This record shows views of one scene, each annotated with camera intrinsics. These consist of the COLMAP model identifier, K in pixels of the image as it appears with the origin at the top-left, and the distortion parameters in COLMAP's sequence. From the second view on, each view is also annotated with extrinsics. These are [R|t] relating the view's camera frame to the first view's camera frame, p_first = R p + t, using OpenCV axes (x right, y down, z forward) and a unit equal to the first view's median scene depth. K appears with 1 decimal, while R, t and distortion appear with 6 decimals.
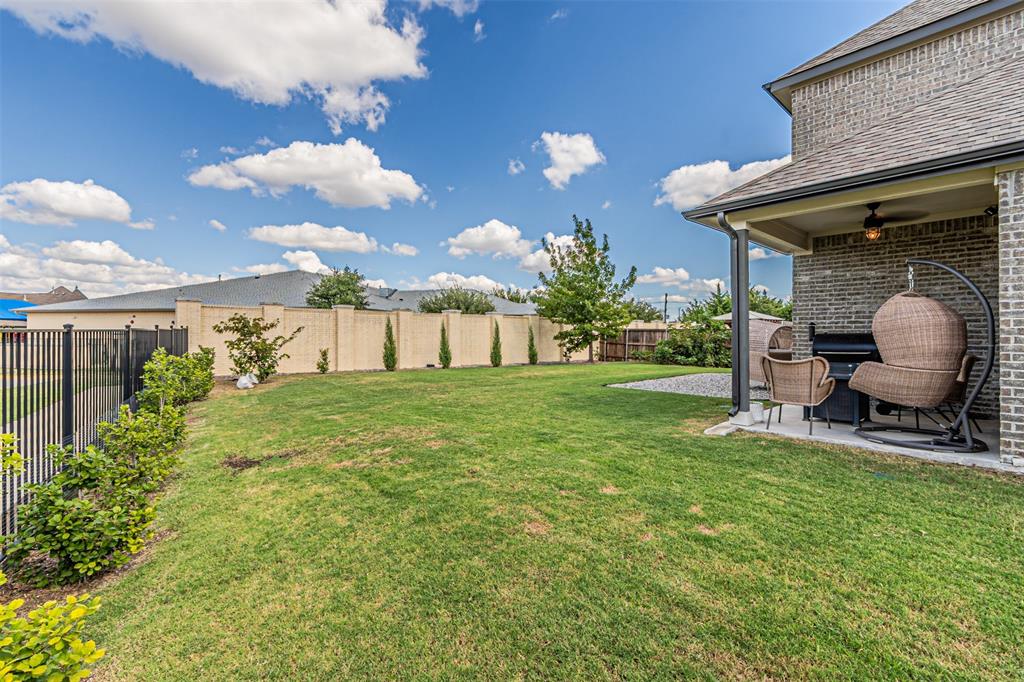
lens RADIAL K [[442.0, 0, 509.2], [0, 442.0, 328.0], [0, 0, 1]] dist [0.000777, -0.000108]
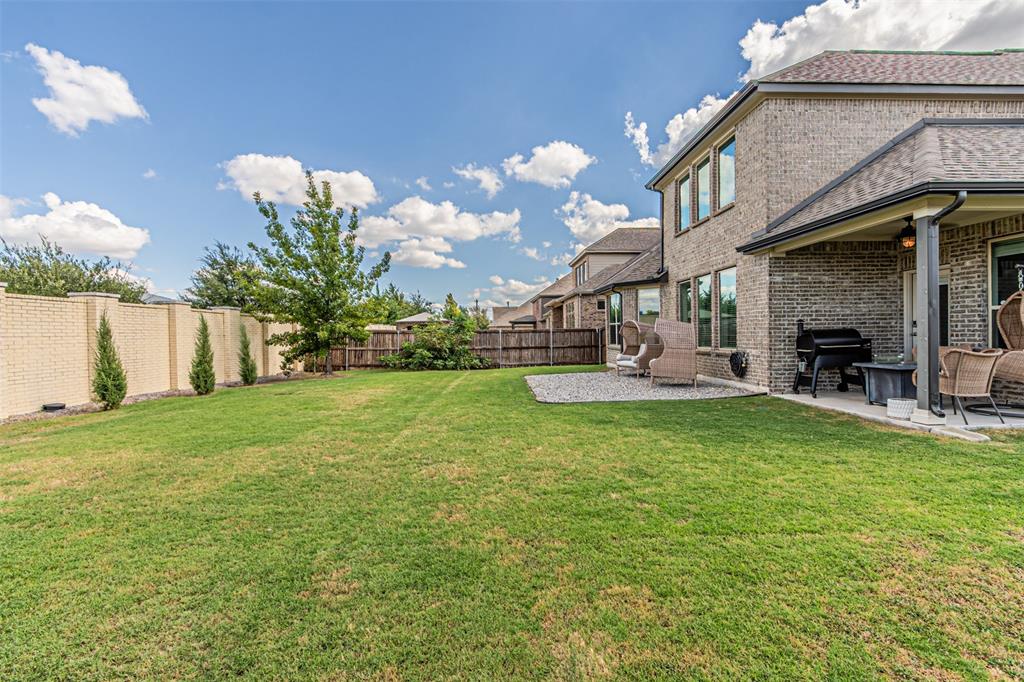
lens RADIAL K [[452.9, 0, 507.7], [0, 452.9, 333.9], [0, 0, 1]] dist [0.000046, -0.000179]
pose [[0.639801, -0.005909, 0.768518, -0.741332], [0.002083, 0.999980, 0.005955, 0.017675], [-0.768538, -0.002210, 0.639801, 1.003183]]
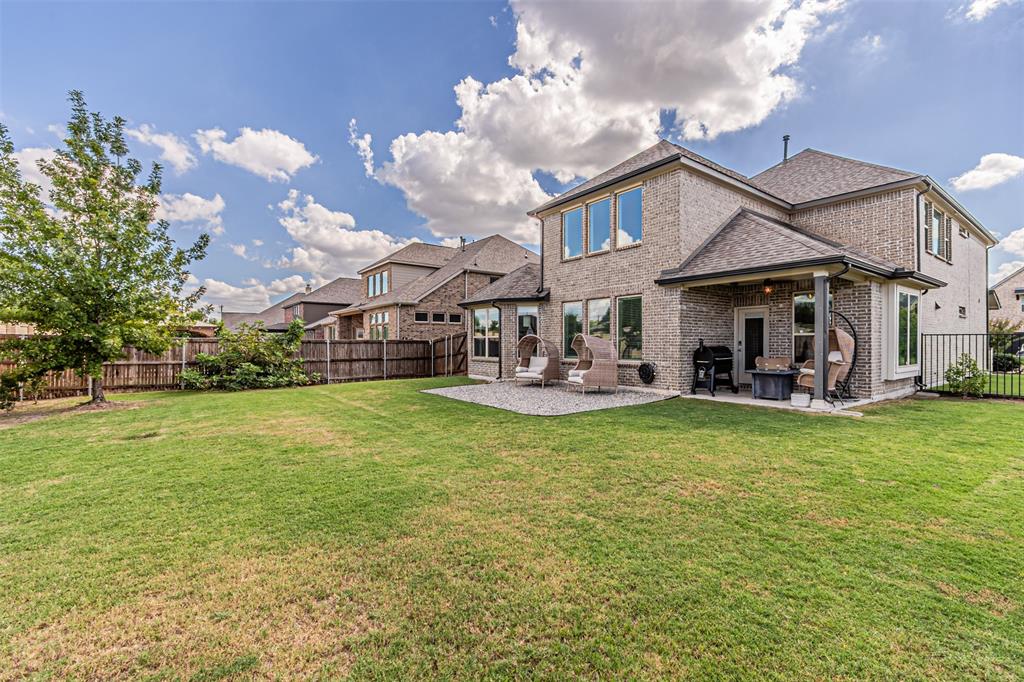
lens RADIAL K [[448.0, 0, 511.2], [0, 448.0, 345.3], [0, 0, 1]] dist [0.010722, -0.004841]
pose [[0.087631, 0.000966, 0.996153, -1.008727], [-0.016043, 0.999871, 0.000442, 0.021581], [-0.996024, -0.016020, 0.087635, 1.811793]]
